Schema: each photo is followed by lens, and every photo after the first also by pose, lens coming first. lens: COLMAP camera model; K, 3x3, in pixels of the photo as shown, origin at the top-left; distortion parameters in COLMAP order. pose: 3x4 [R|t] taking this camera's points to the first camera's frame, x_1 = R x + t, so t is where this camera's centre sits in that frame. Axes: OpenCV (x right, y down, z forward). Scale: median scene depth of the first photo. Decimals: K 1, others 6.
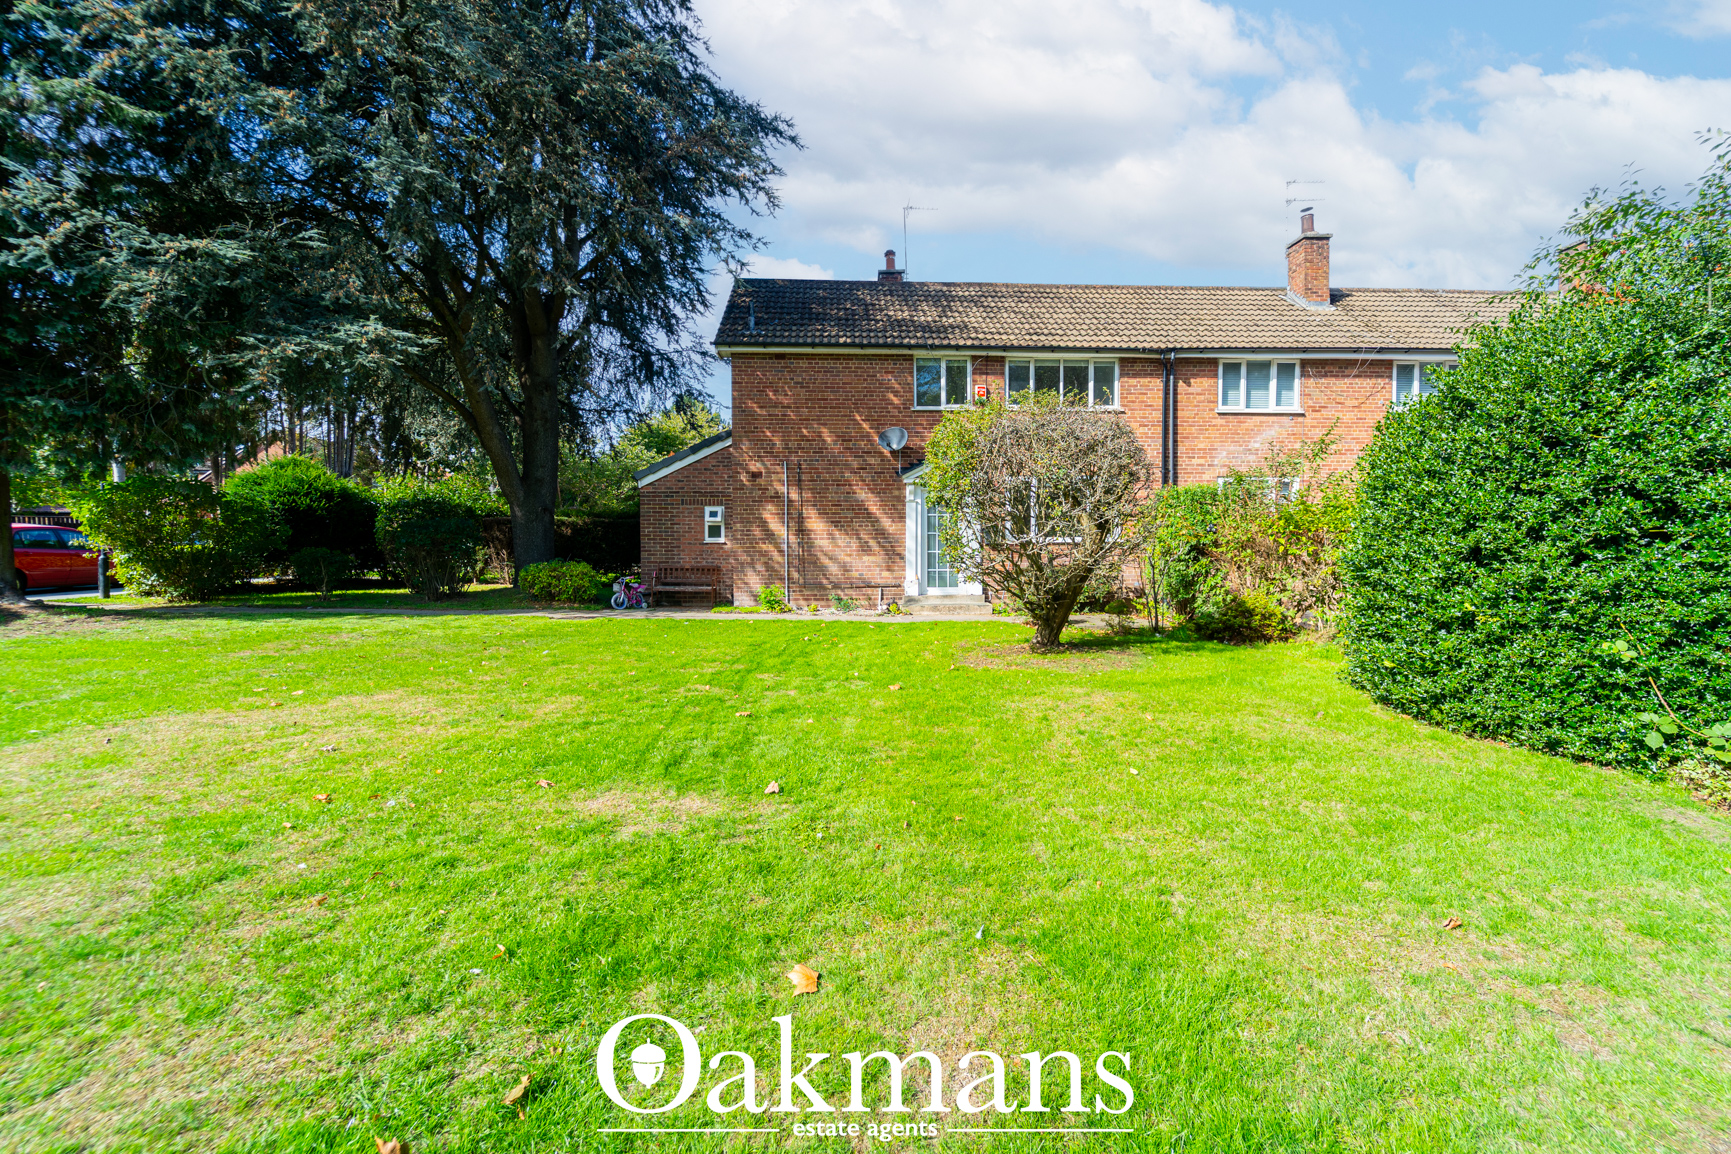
lens RADIAL K [[708.1, 0, 863.3], [0, 708.1, 570.3], [0, 0, 1]] dist [-0.007809, 0.000023]
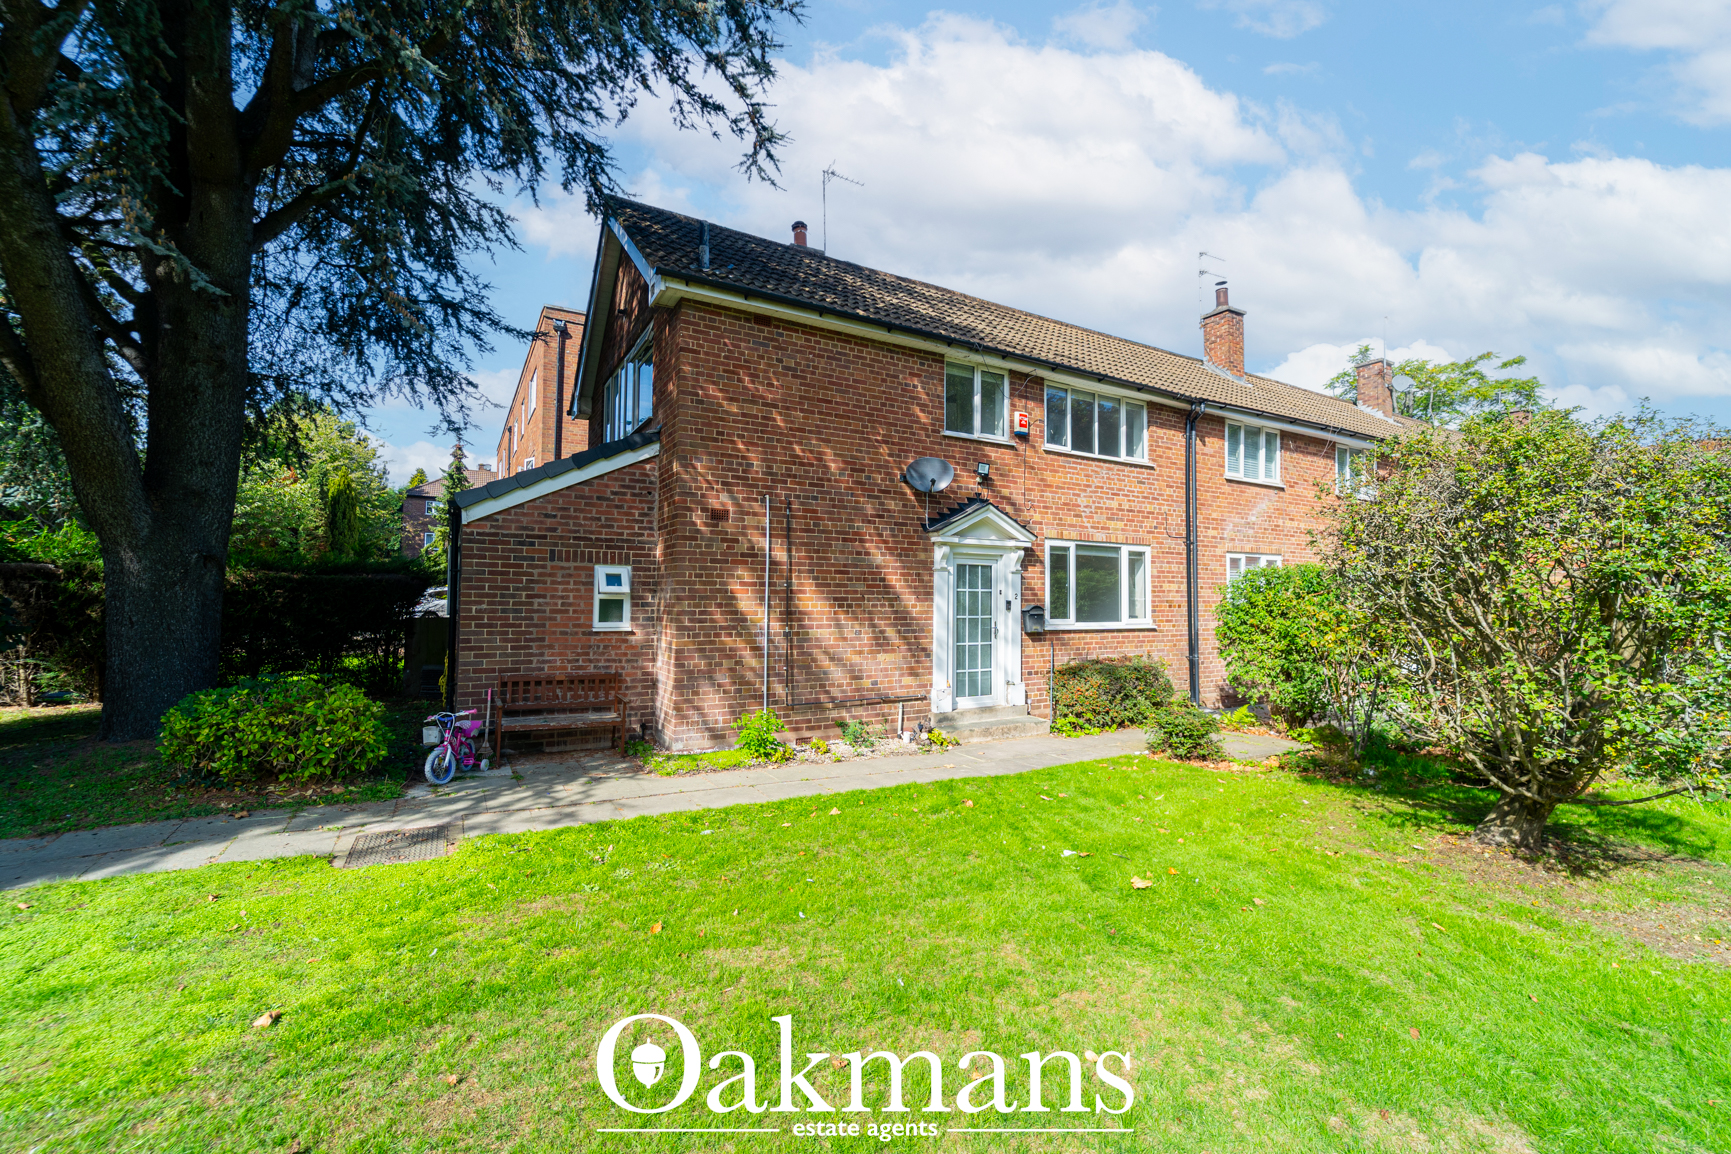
lens RADIAL K [[708.1, 0, 863.3], [0, 708.1, 570.3], [0, 0, 1]] dist [-0.007809, 0.000023]
pose [[0.893599, 0.031291, 0.447774, -0.297267], [-0.002237, 0.997865, -0.065269, -0.053029], [-0.448861, 0.057323, 0.891761, 0.437570]]
